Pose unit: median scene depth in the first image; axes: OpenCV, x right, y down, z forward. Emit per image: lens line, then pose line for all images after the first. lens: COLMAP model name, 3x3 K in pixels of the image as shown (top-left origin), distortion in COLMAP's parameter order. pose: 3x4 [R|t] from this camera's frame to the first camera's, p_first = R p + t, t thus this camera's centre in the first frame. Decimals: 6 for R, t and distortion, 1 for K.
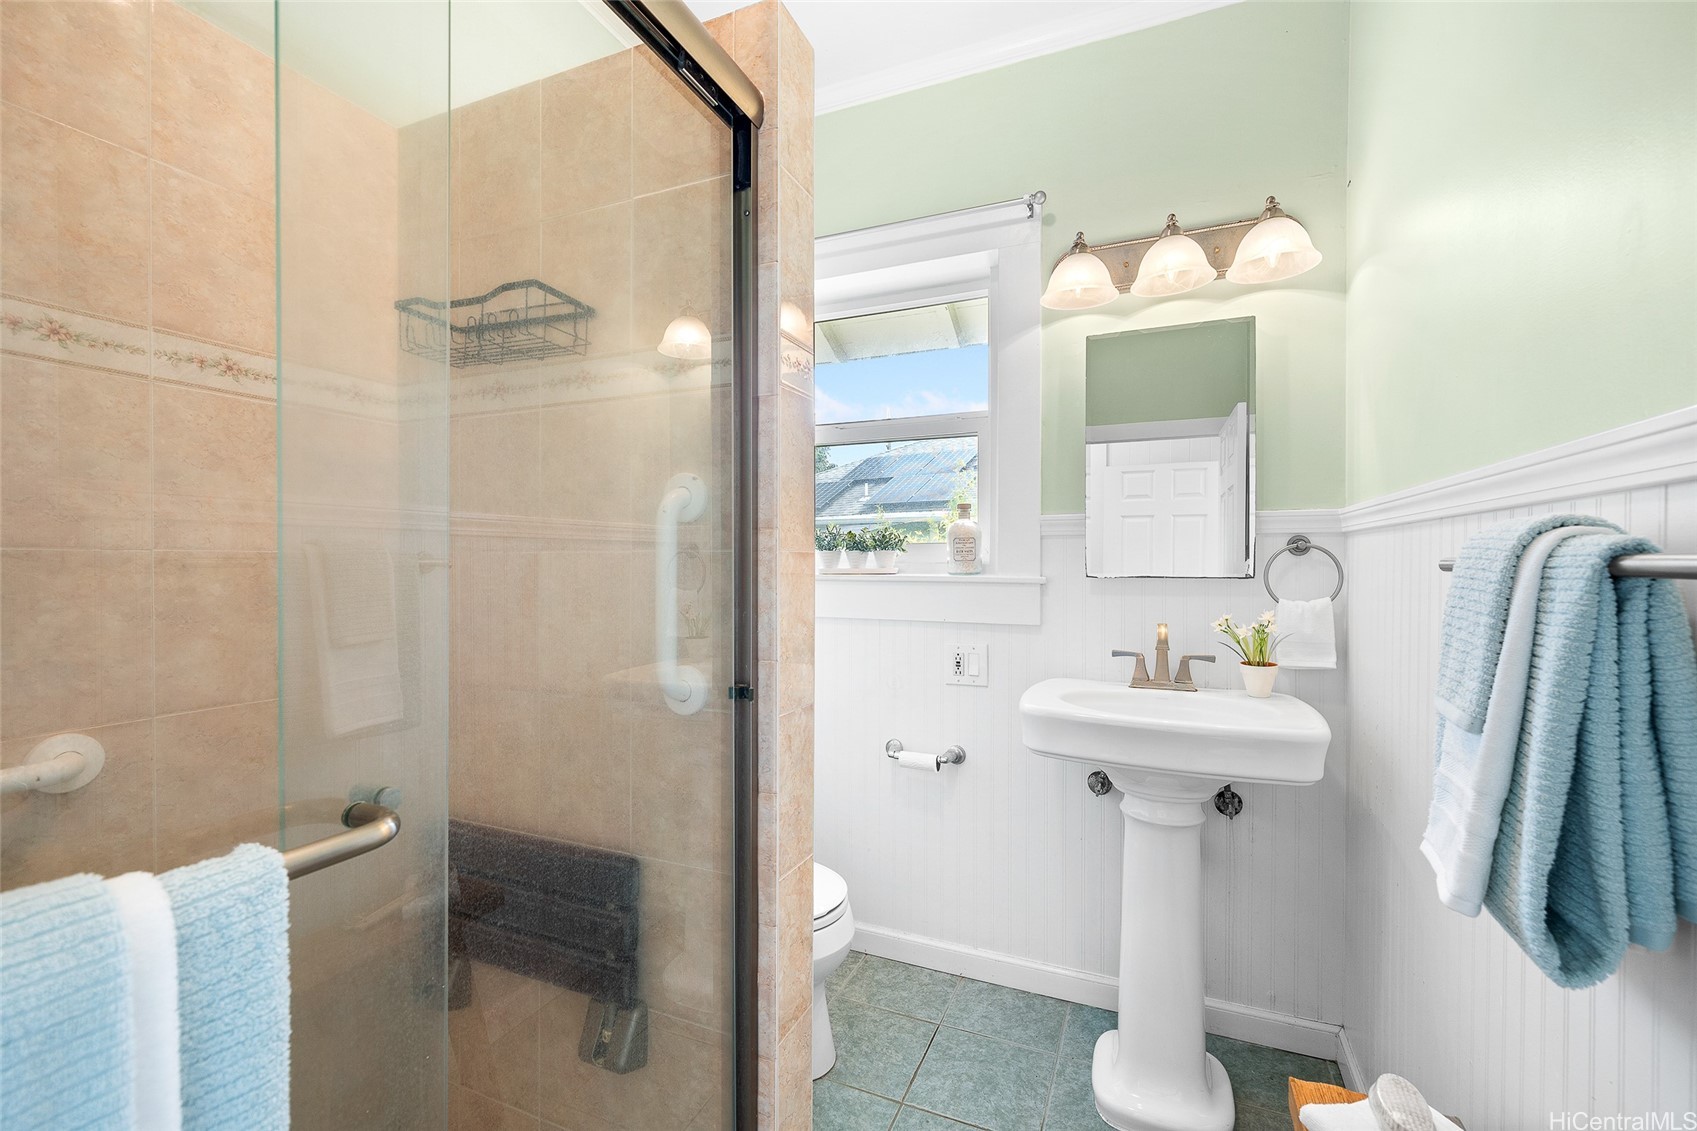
lens RADIAL K [[743.6, 0, 845.7], [0, 743.6, 569.8], [0, 0, 1]] dist [-0.000051, 0.000040]
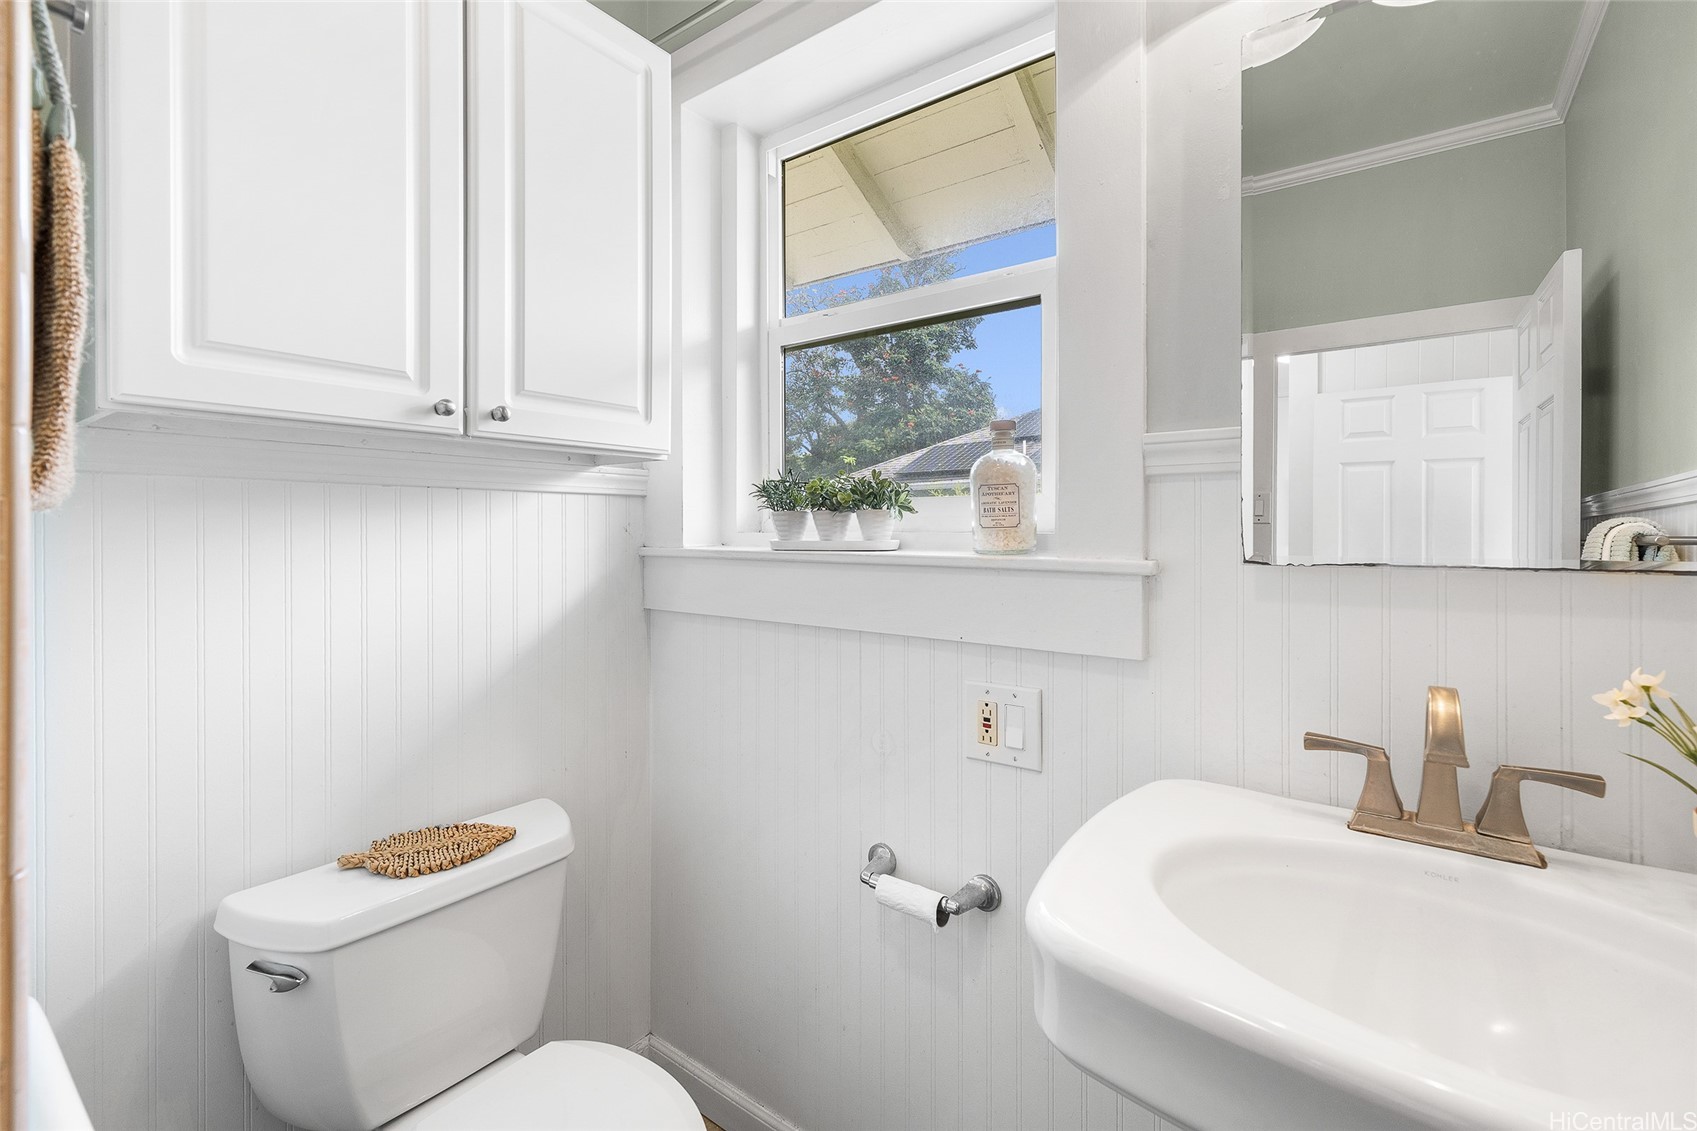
lens RADIAL K [[747.9, 0, 850.7], [0, 747.9, 531.9], [0, 0, 1]] dist [0.000237, 0.000117]
pose [[0.973784, -0.000549, -0.227472, 0.185184], [-0.000840, 0.999982, -0.006008, -0.006204], [0.227471, 0.006041, 0.973766, 0.476108]]
